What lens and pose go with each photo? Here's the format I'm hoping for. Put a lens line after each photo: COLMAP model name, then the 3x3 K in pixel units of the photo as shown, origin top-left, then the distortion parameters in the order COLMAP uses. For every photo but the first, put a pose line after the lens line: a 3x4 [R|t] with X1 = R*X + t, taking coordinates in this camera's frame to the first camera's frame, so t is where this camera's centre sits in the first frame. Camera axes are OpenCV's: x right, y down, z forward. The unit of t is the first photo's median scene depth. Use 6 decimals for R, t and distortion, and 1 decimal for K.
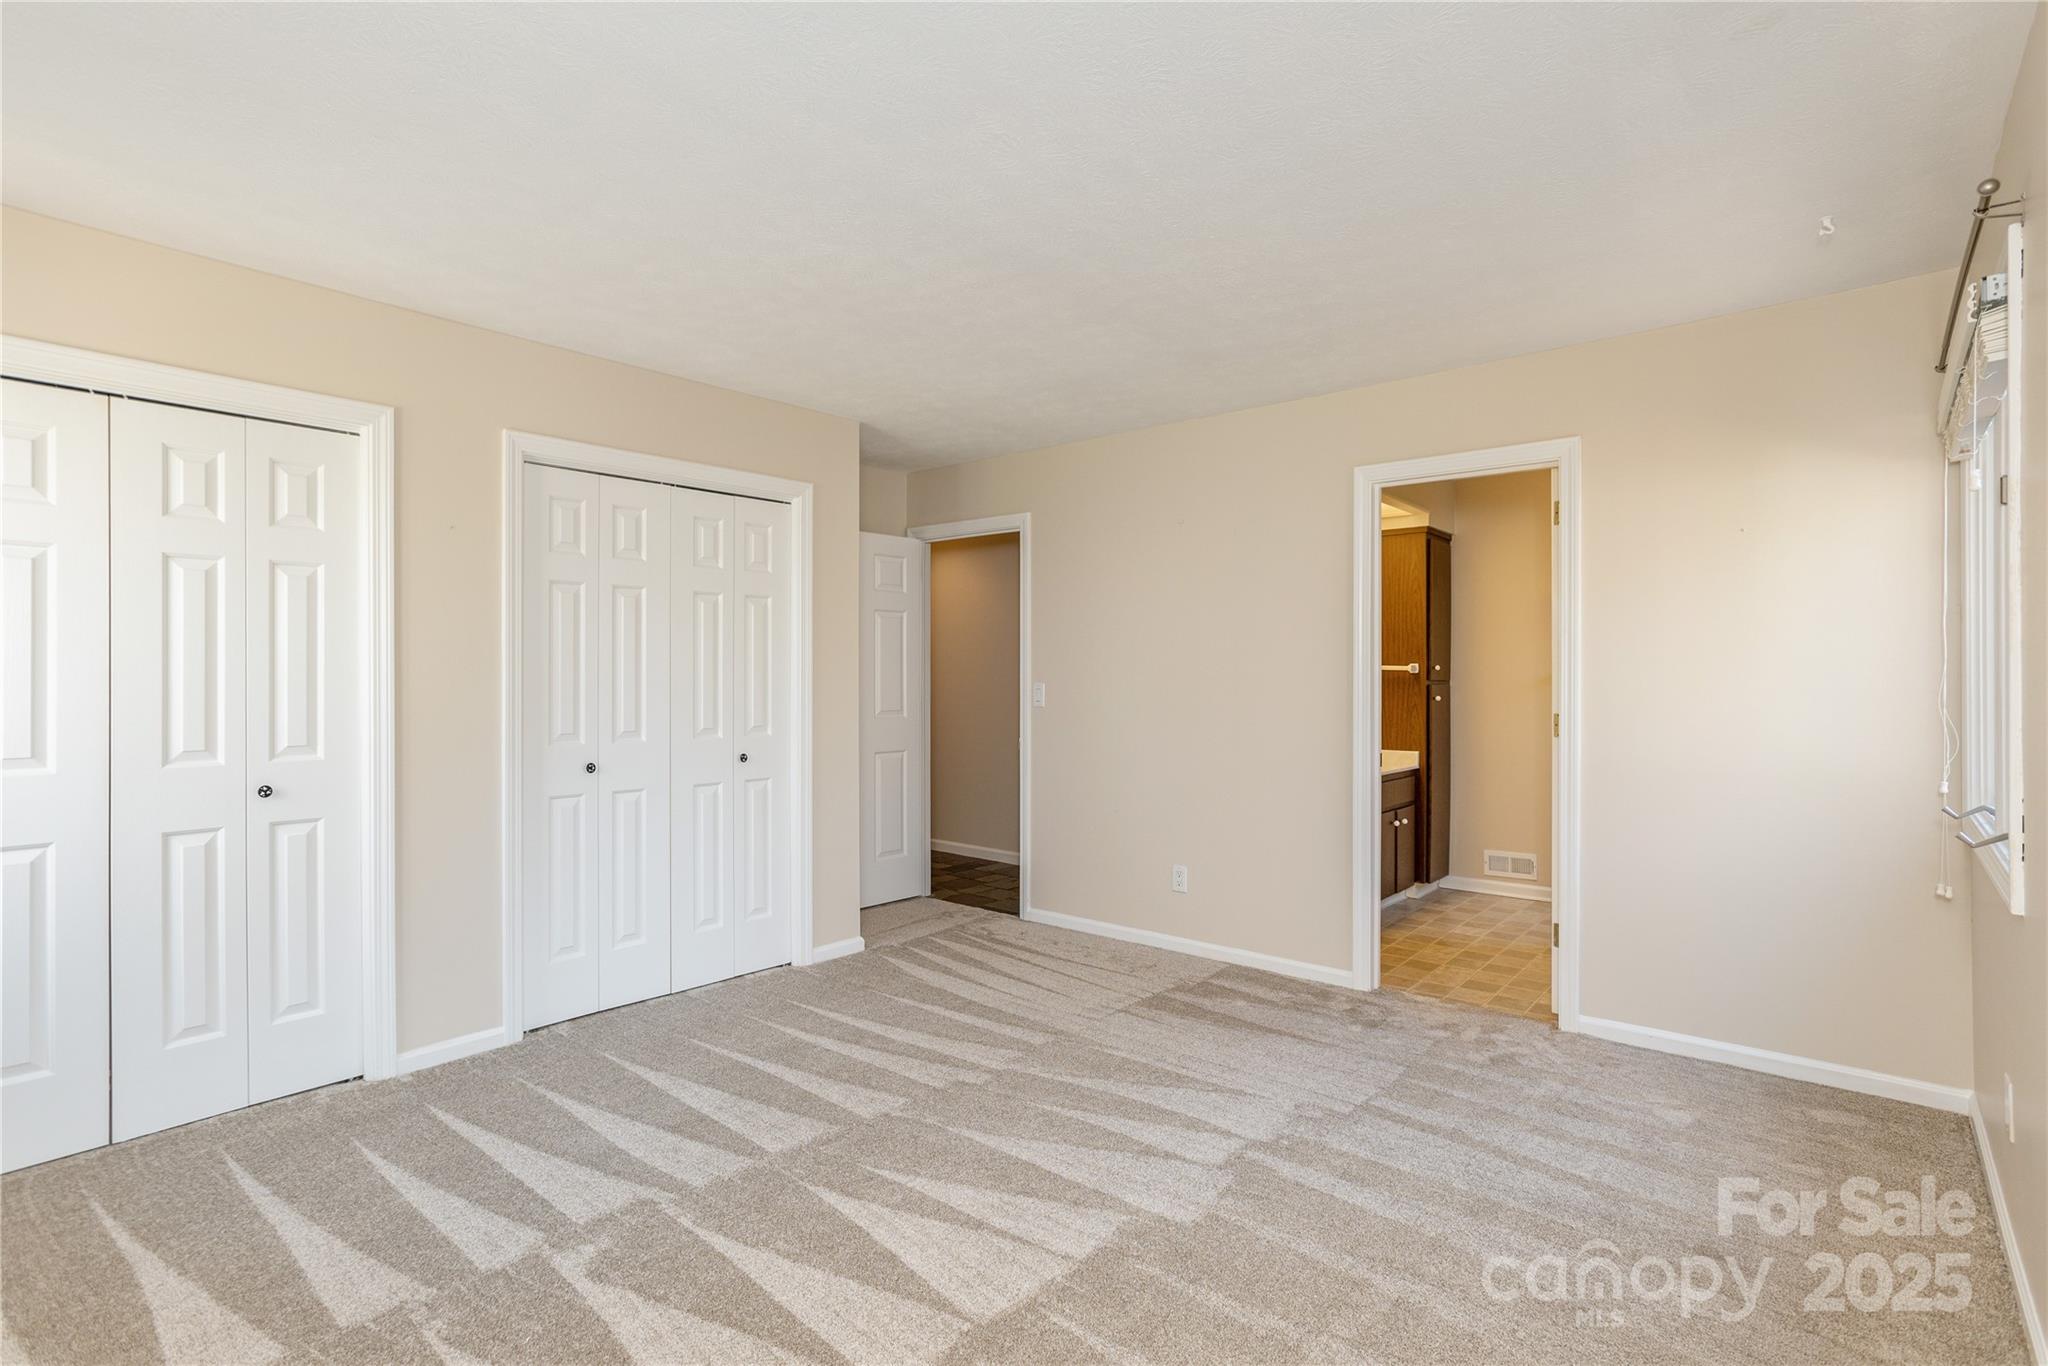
lens RADIAL K [[996.4, 0, 1028.1], [0, 996.4, 682.8], [0, 0, 1]] dist [-0.010708, 0.001292]
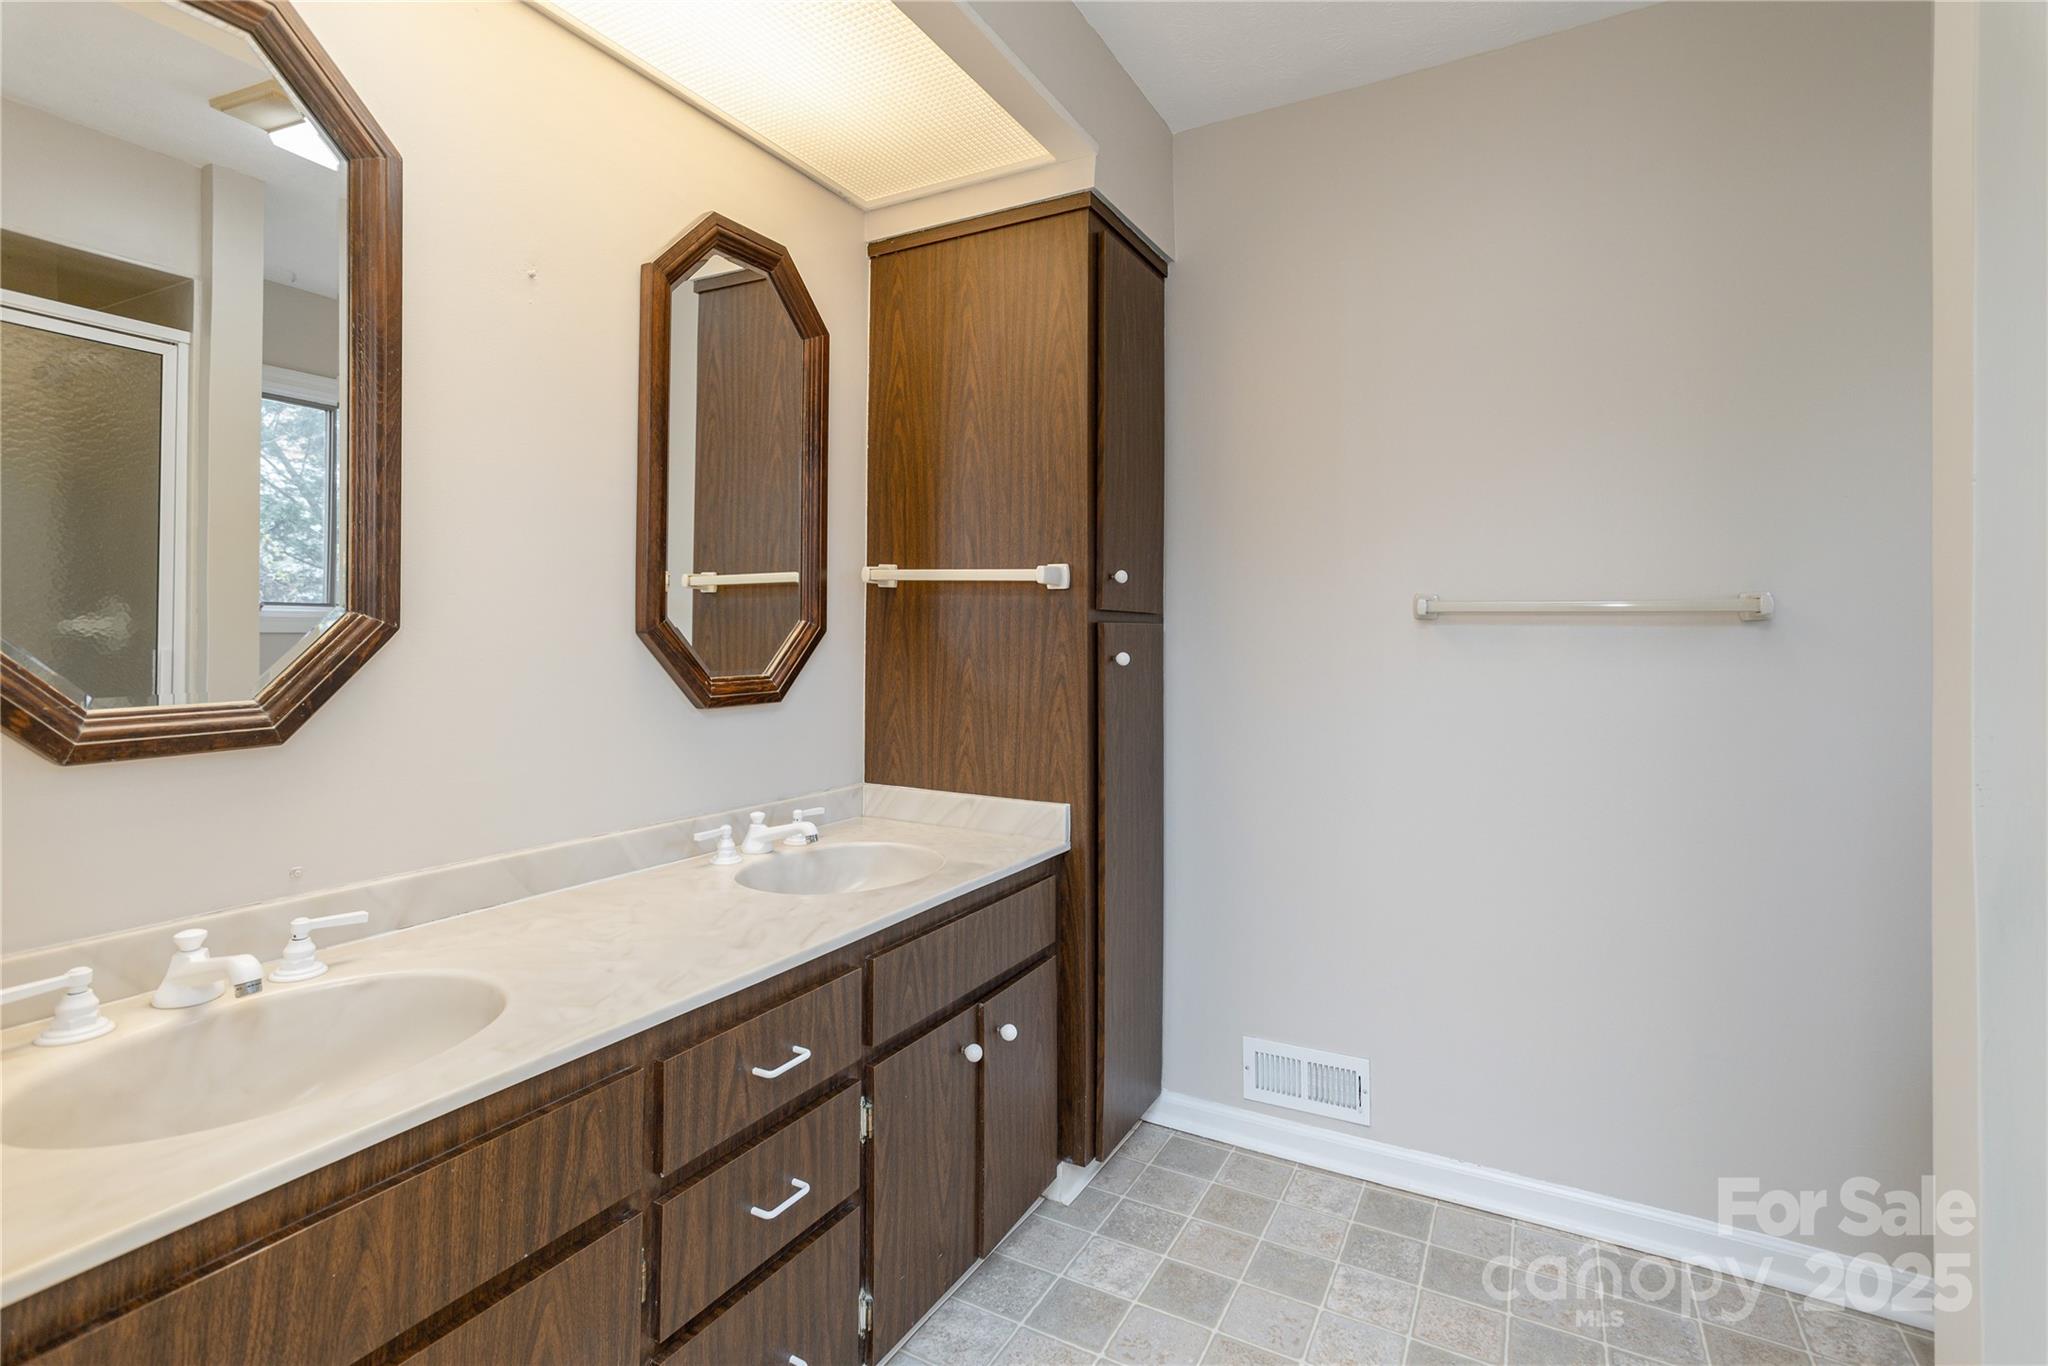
lens RADIAL K [[996.4, 0, 992.3], [0, 996.4, 628.5], [0, 0, 1]] dist [-0.010708, 0.001292]
pose [[0.986552, -0.001617, 0.163441, 0.303621], [0.004021, 0.999889, -0.014378, 0.009645], [-0.163400, 0.014841, 0.986448, 0.639959]]
